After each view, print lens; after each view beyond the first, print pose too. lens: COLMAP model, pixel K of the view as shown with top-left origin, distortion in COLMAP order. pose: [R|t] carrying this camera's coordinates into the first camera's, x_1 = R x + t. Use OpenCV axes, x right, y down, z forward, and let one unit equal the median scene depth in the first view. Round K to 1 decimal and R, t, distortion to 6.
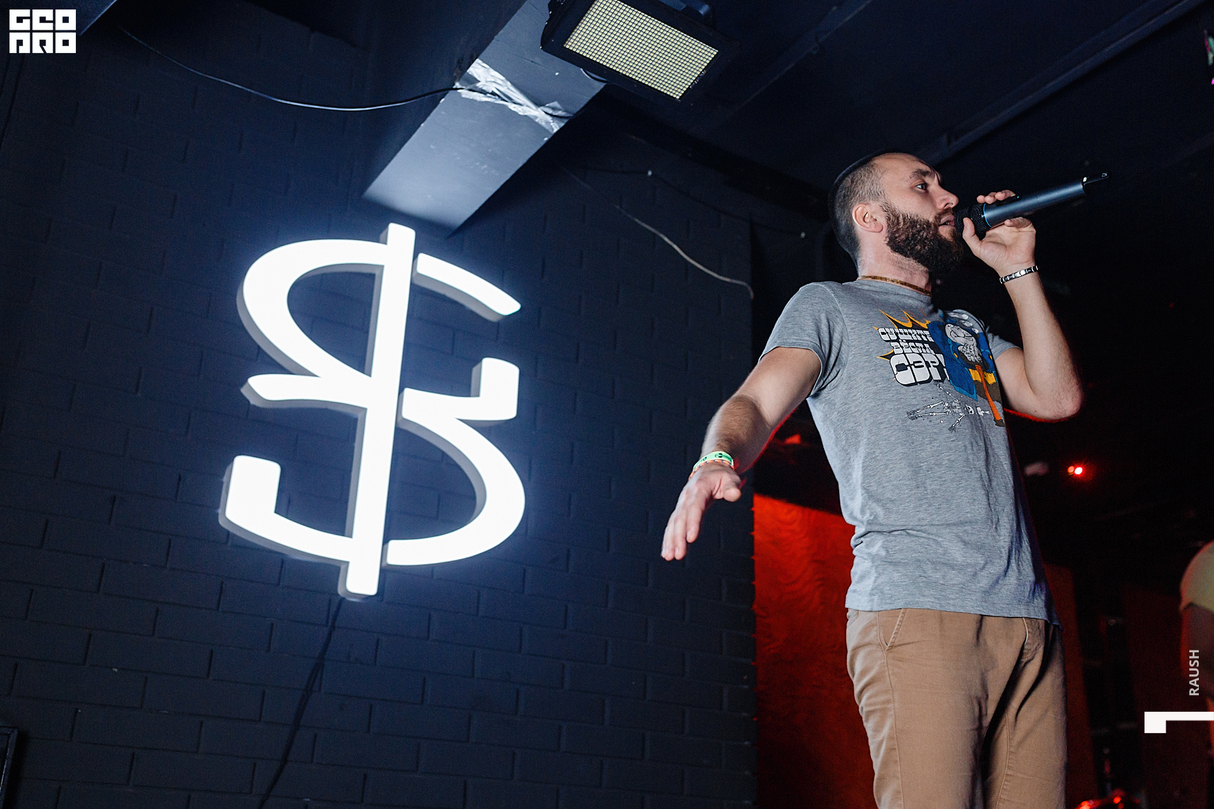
lens RADIAL K [[1328.2, 0, 607.0], [0, 1328.2, 404.5], [0, 0, 1]] dist [-0.013915, -0.006531]
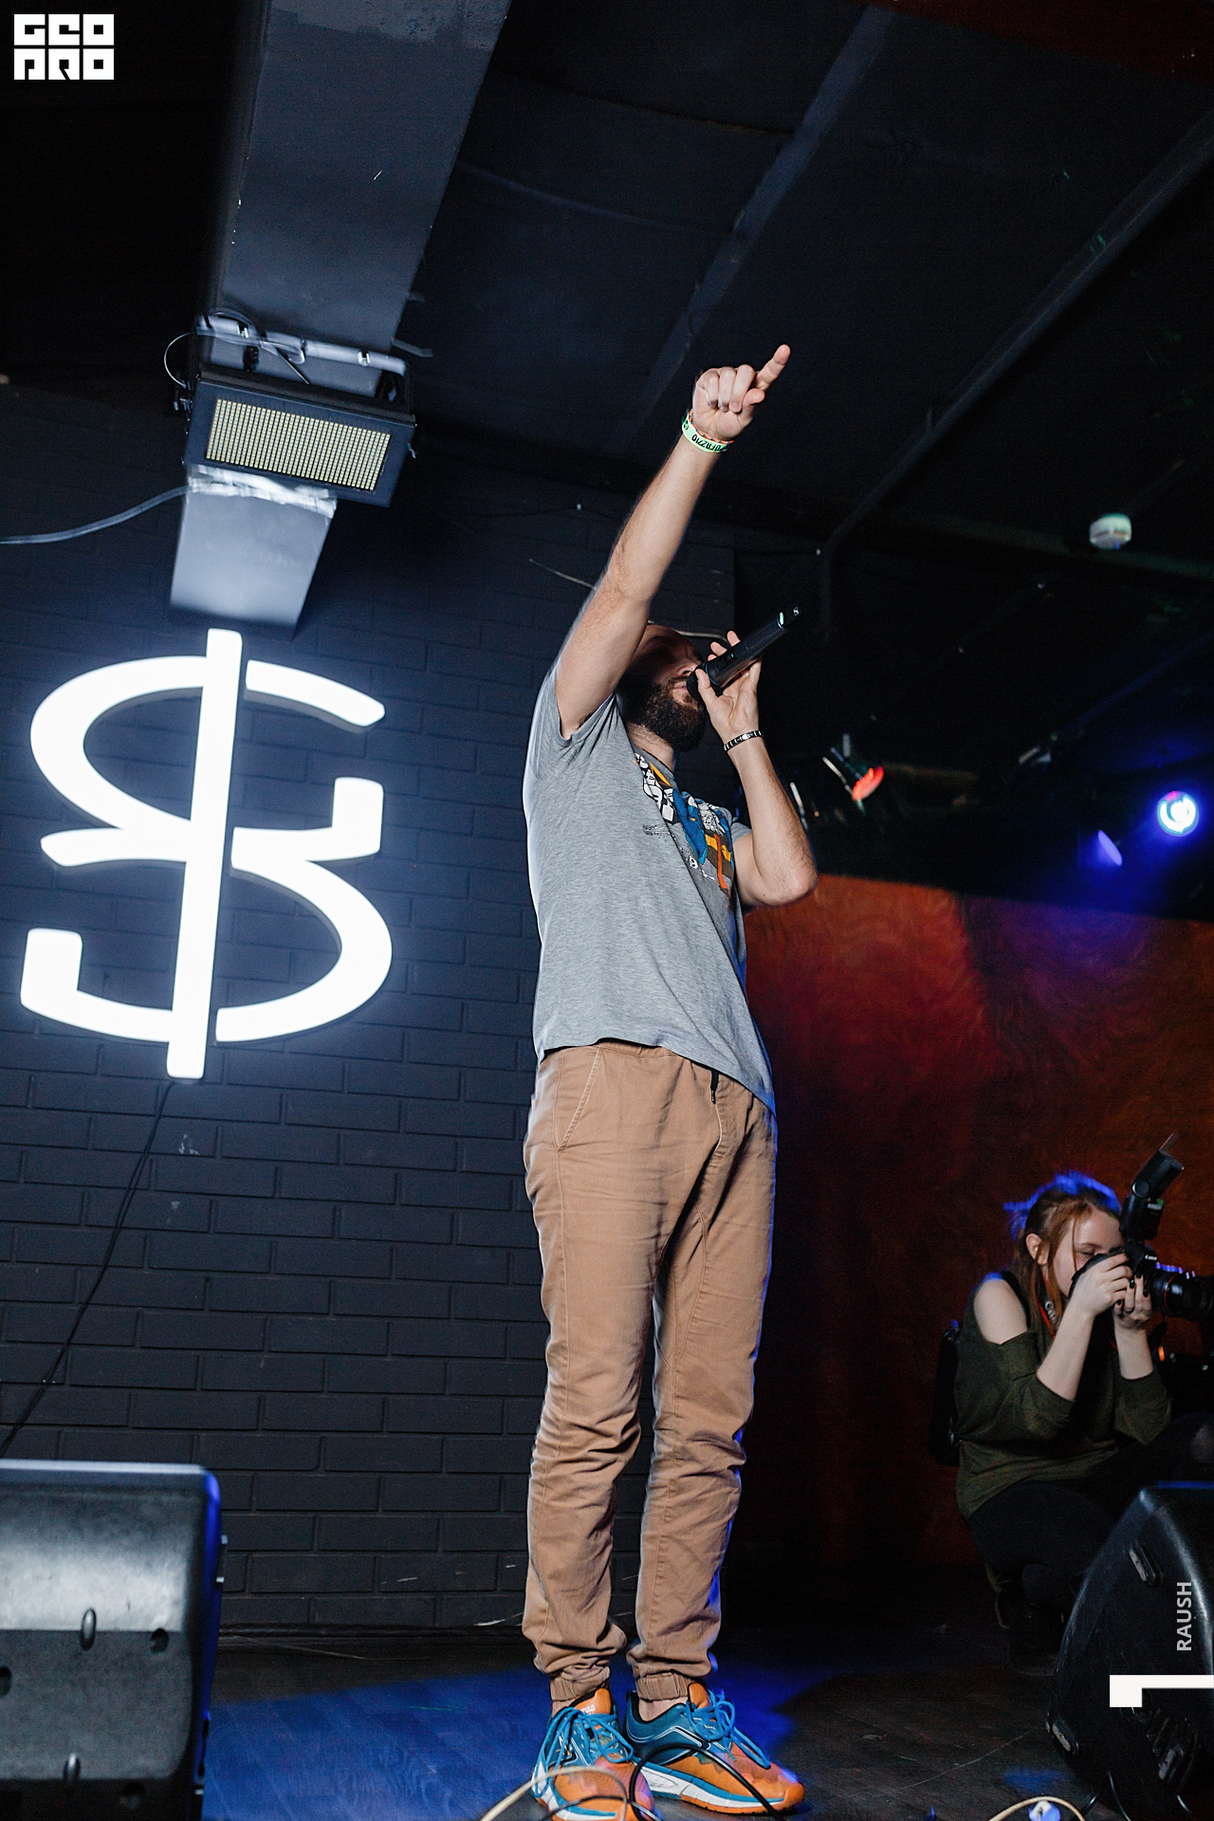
lens RADIAL K [[1992.3, 0, 607.0], [0, 1992.3, 910.5], [0, 0, 1]] dist [-0.013915, -0.006531]
pose [[0.954646, -0.062762, -0.291052, 0.447953], [0.096255, 0.990095, 0.102209, -0.069310], [0.281754, -0.125589, 0.951232, -0.146328]]
